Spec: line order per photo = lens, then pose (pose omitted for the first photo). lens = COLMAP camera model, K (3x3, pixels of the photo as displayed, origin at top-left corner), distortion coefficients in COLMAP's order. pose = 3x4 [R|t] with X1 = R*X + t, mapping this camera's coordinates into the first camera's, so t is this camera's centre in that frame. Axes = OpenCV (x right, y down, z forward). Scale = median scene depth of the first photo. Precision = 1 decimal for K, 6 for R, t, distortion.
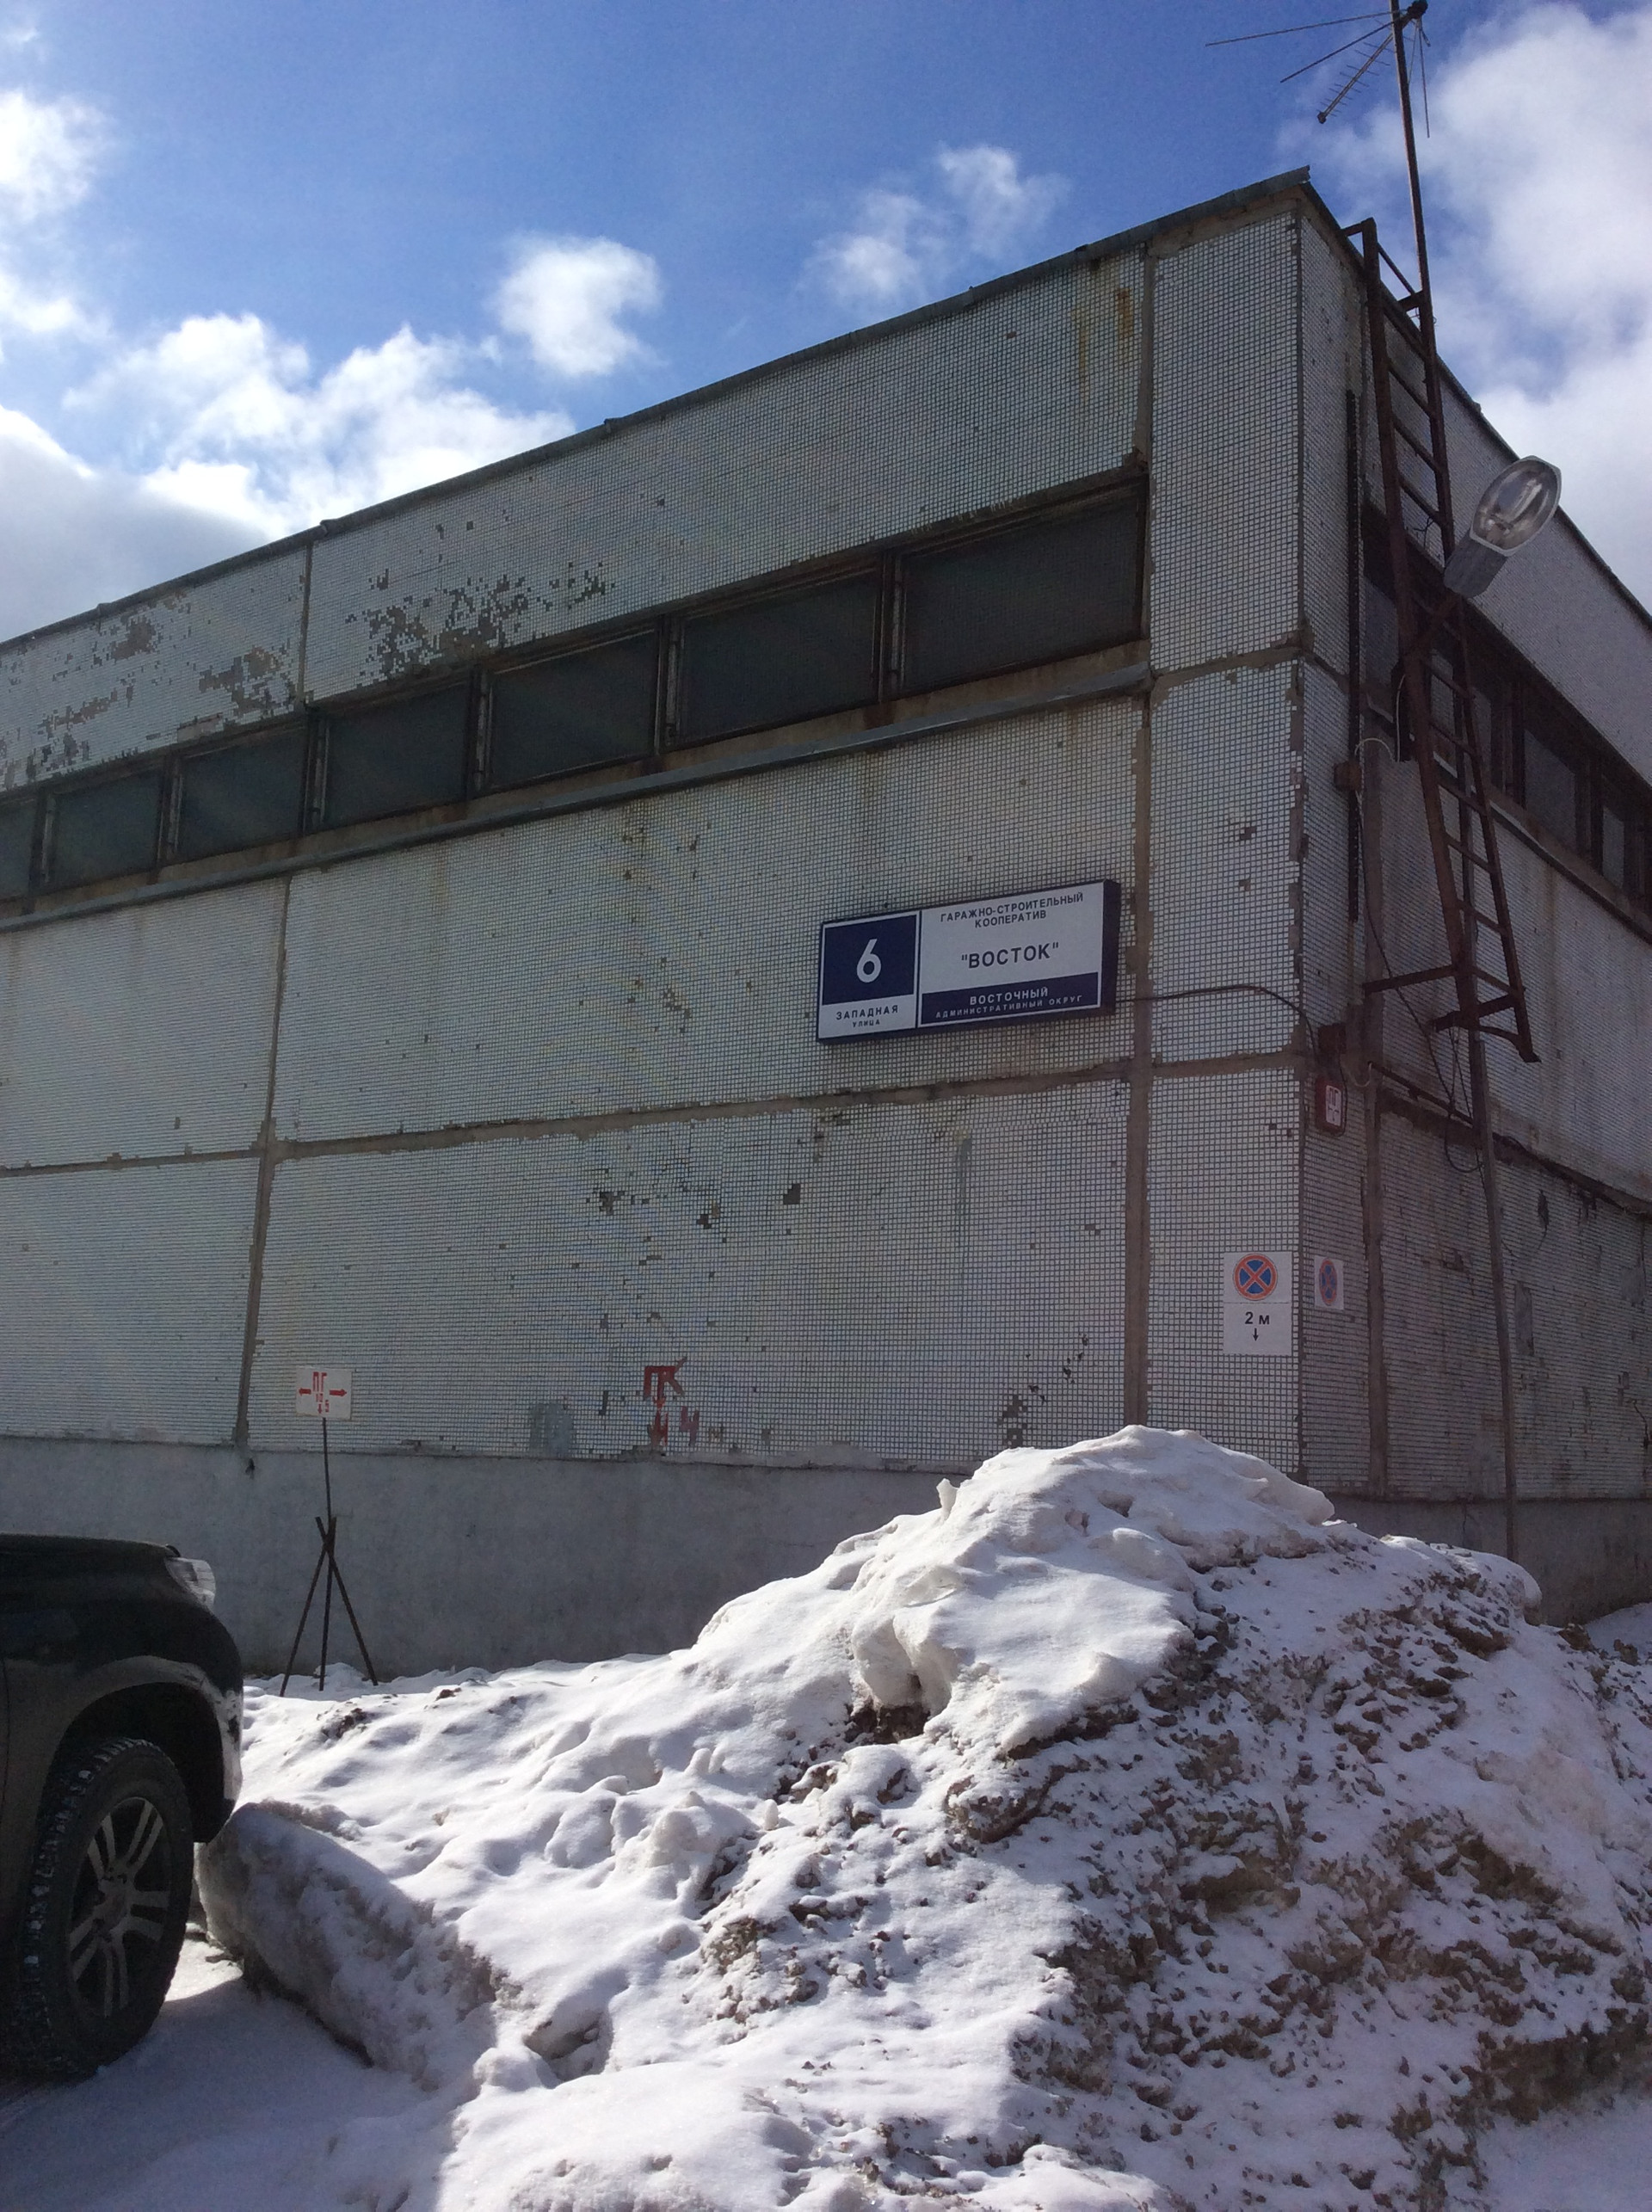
lens RADIAL K [[1997.9, 0, 838.4], [0, 1997.9, 1102.1], [0, 0, 1]] dist [0.109082, -0.167570]
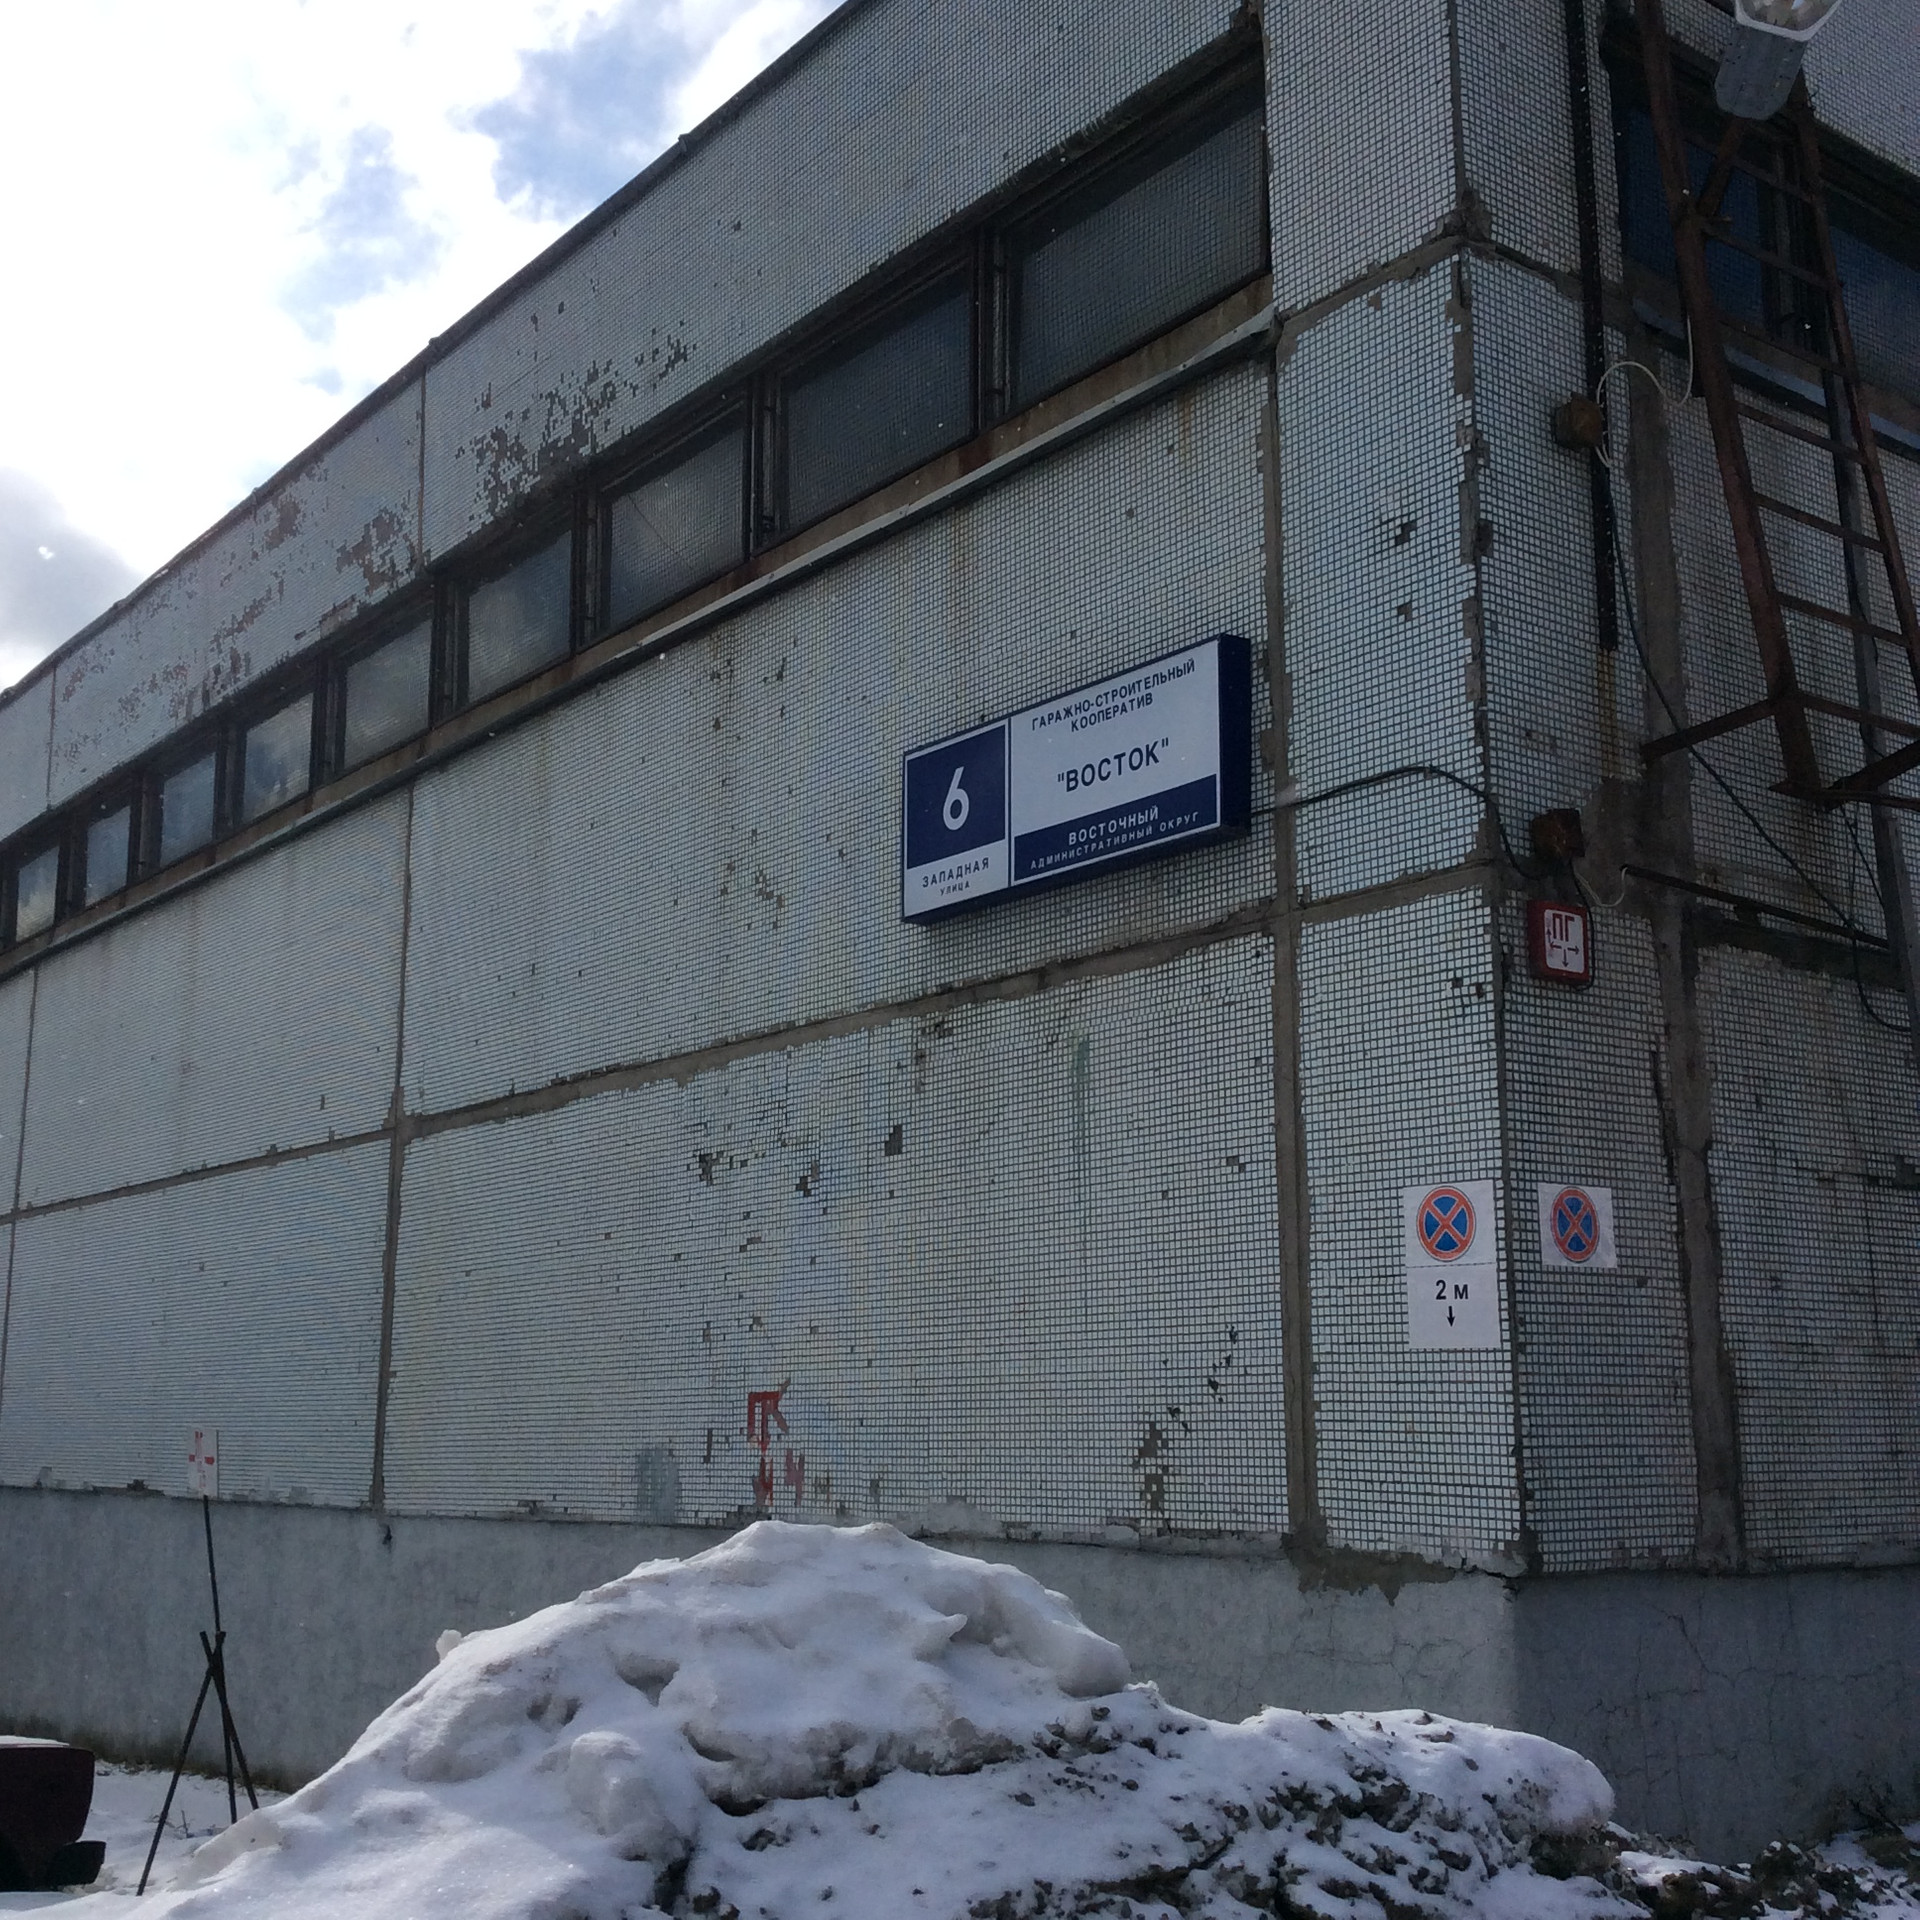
lens RADIAL K [[2338.4, 0, 960.6], [0, 2338.4, 951.5], [0, 0, 1]] dist [0.070517, 0.000000]
pose [[0.961977, -0.090606, -0.257664, 0.225910], [0.080830, 0.995557, -0.048304, 0.022317], [0.260896, 0.025640, 0.965026, 0.218669]]
